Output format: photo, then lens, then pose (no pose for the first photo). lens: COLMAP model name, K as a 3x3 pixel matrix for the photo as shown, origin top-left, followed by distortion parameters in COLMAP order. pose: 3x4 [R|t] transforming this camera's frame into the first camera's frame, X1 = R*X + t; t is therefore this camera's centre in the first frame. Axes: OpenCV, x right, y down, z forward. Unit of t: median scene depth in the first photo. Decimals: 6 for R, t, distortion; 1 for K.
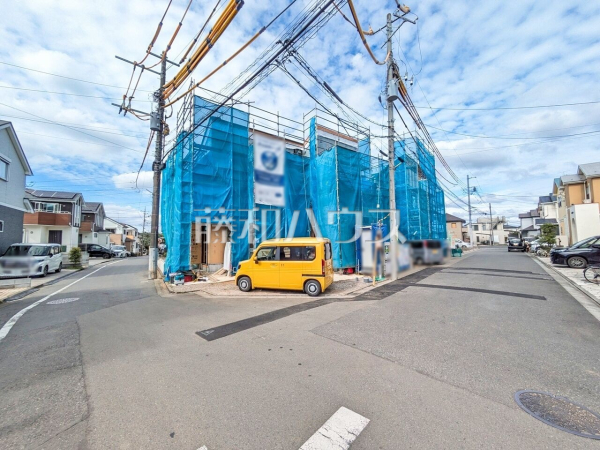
lens RADIAL K [[241.7, 0, 301.2], [0, 241.7, 223.4], [0, 0, 1]] dist [-0.000492, 0.000164]
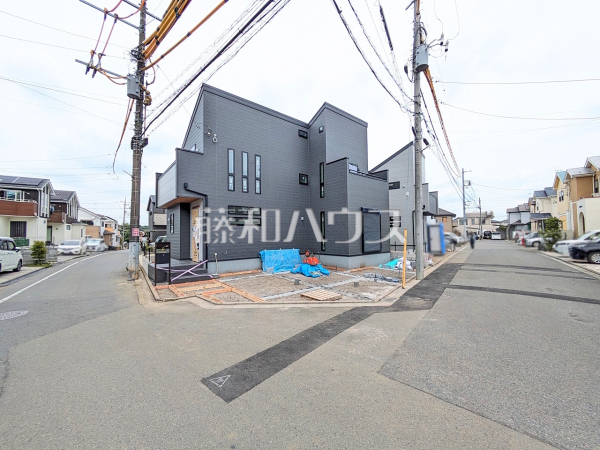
lens RADIAL K [[240.6, 0, 299.9], [0, 240.6, 225.3], [0, 0, 1]] dist [0.001308, 0.000303]
pose [[0.998679, 0.005430, 0.051105, -0.079584], [-0.007185, 0.999389, 0.034219, 0.010044], [-0.050888, -0.034540, 0.998107, 0.139905]]
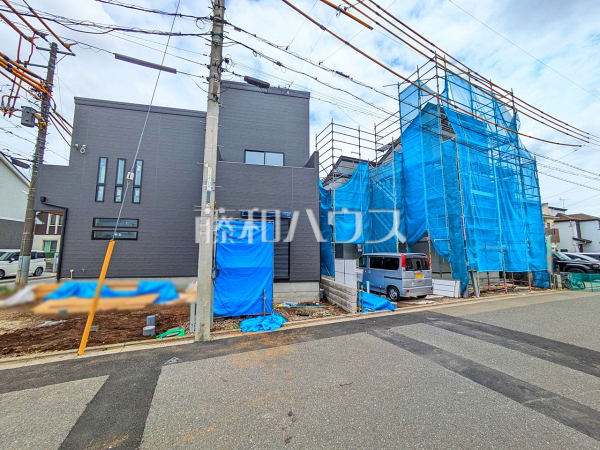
lens RADIAL K [[242.6, 0, 300.0], [0, 242.6, 225.0], [0, 0, 1]] dist [0.001717, 0.000070]
pose [[0.900284, -0.033148, -0.434038, 0.654726], [0.014034, 0.998788, -0.047169, 0.040785], [0.435076, 0.036374, 0.899659, 0.589265]]
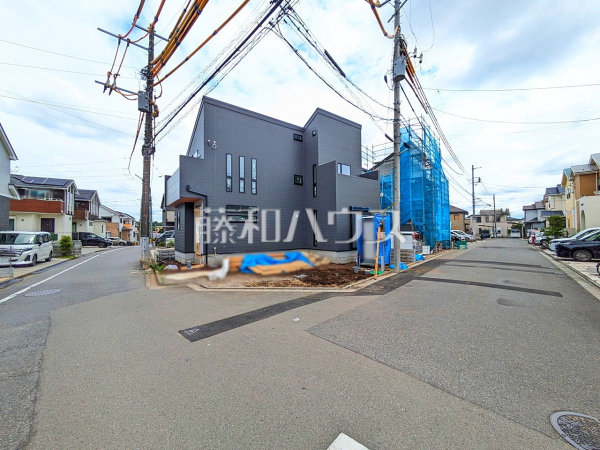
lens RADIAL K [[242.6, 0, 300.0], [0, 242.6, 225.0], [0, 0, 1]] dist [0.001717, 0.000070]
pose [[0.999959, 0.008527, -0.003141, 0.005365], [-0.008375, 0.998926, 0.045574, 0.004694], [0.003526, -0.045546, 0.998956, 0.043726]]
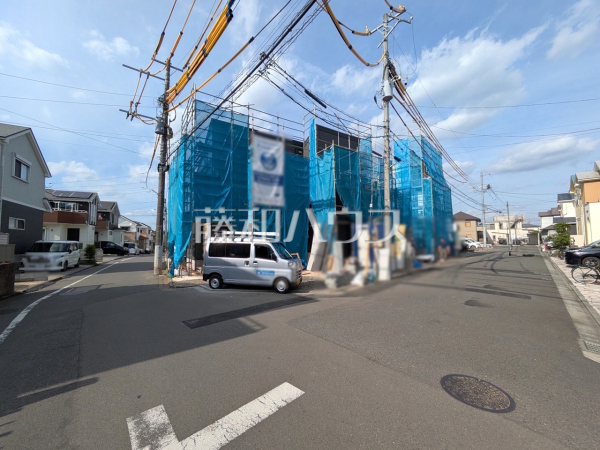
lens RADIAL K [[244.4, 0, 301.4], [0, 244.4, 223.6], [0, 0, 1]] dist [-0.001673, -0.000128]
pose [[0.998772, 0.001445, -0.049519, 0.060803], [-0.001071, 0.999971, 0.007571, -0.002517], [0.049529, -0.007508, 0.998744, -0.033101]]
